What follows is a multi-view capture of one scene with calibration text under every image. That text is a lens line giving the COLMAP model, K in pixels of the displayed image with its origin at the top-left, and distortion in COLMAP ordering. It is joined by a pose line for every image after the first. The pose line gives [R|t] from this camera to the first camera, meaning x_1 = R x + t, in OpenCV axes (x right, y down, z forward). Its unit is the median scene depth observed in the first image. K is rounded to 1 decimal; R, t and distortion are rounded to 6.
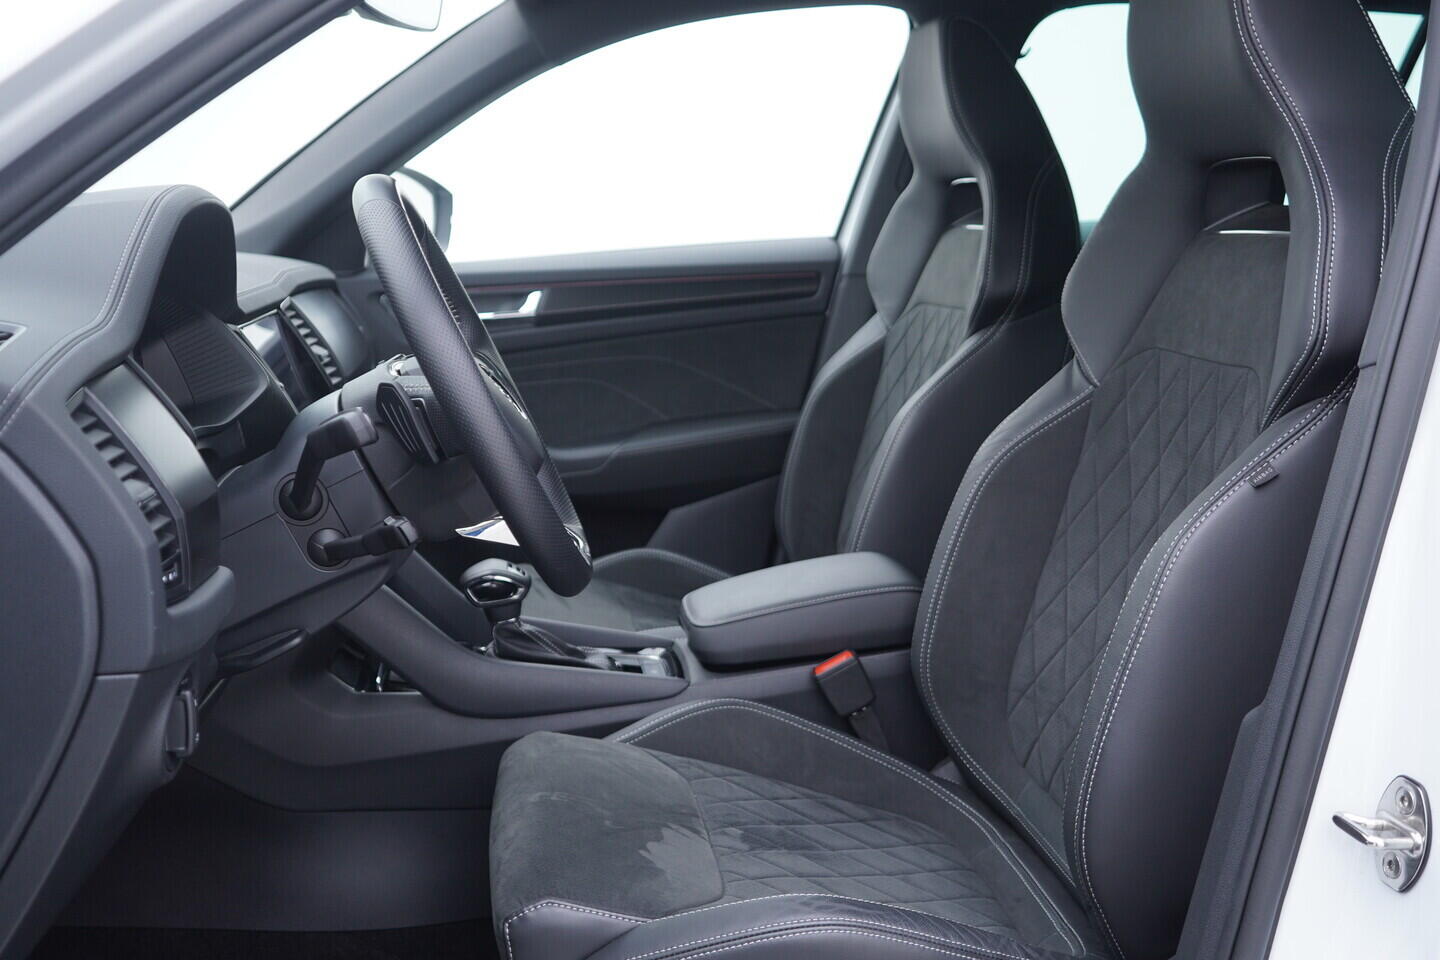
lens RADIAL K [[1468.5, 0, 714.4], [0, 1468.5, 478.4], [0, 0, 1]] dist [0.000435, 0.000000]
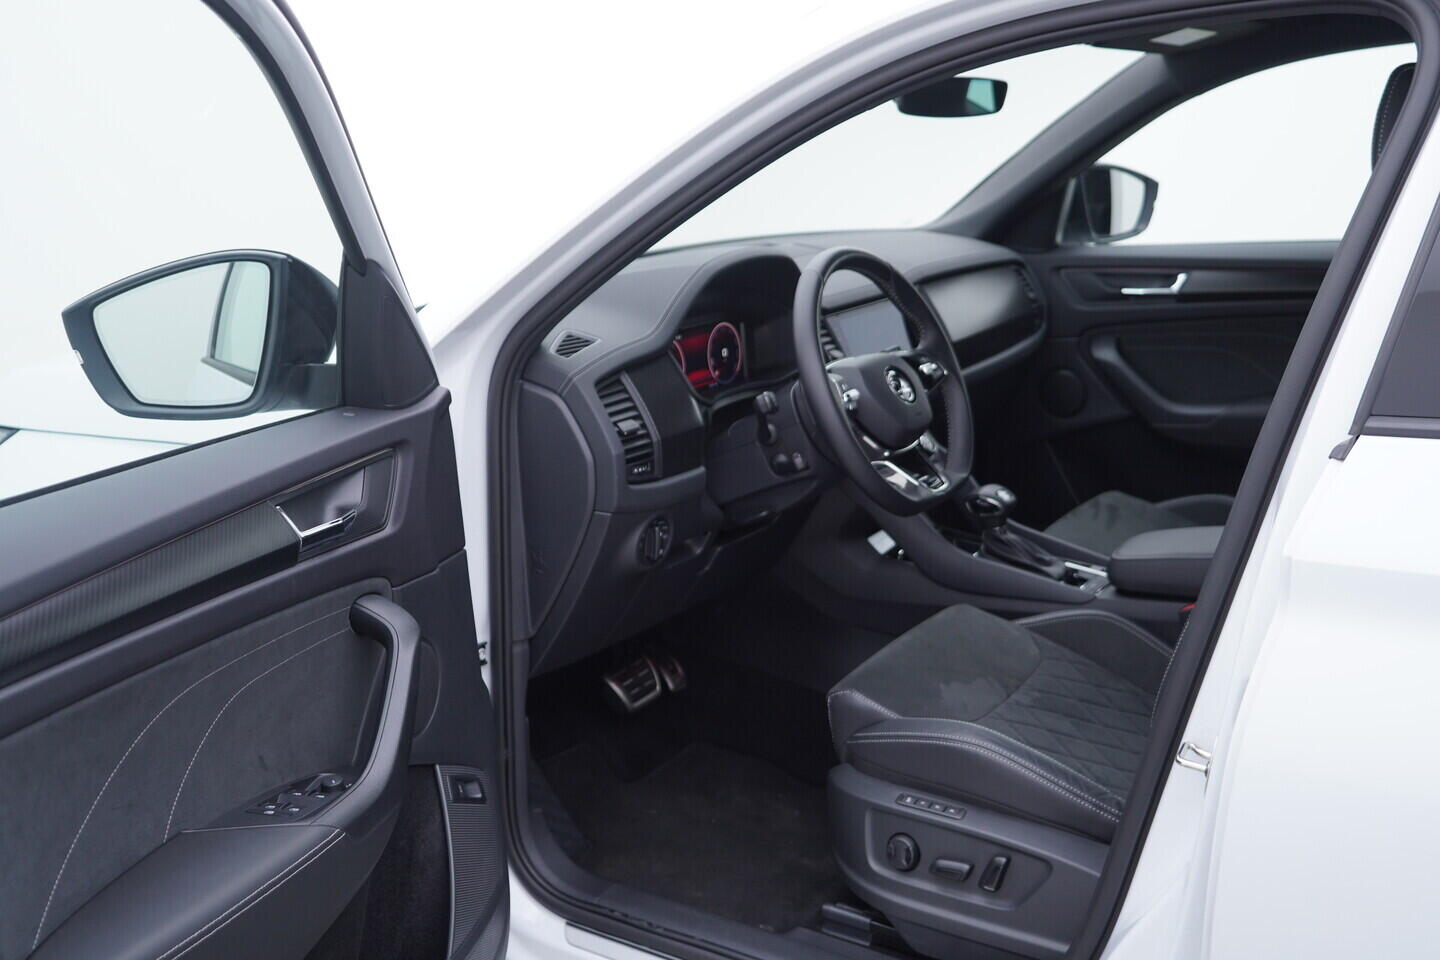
lens RADIAL K [[1468.5, 0, 733.1], [0, 1468.5, 472.9], [0, 0, 1]] dist [0.000435, 0.000000]
pose [[0.765238, 0.156294, -0.624487, 0.583013], [-0.104051, 0.987354, 0.119608, -0.108291], [0.635283, -0.026551, 0.771823, -0.283698]]
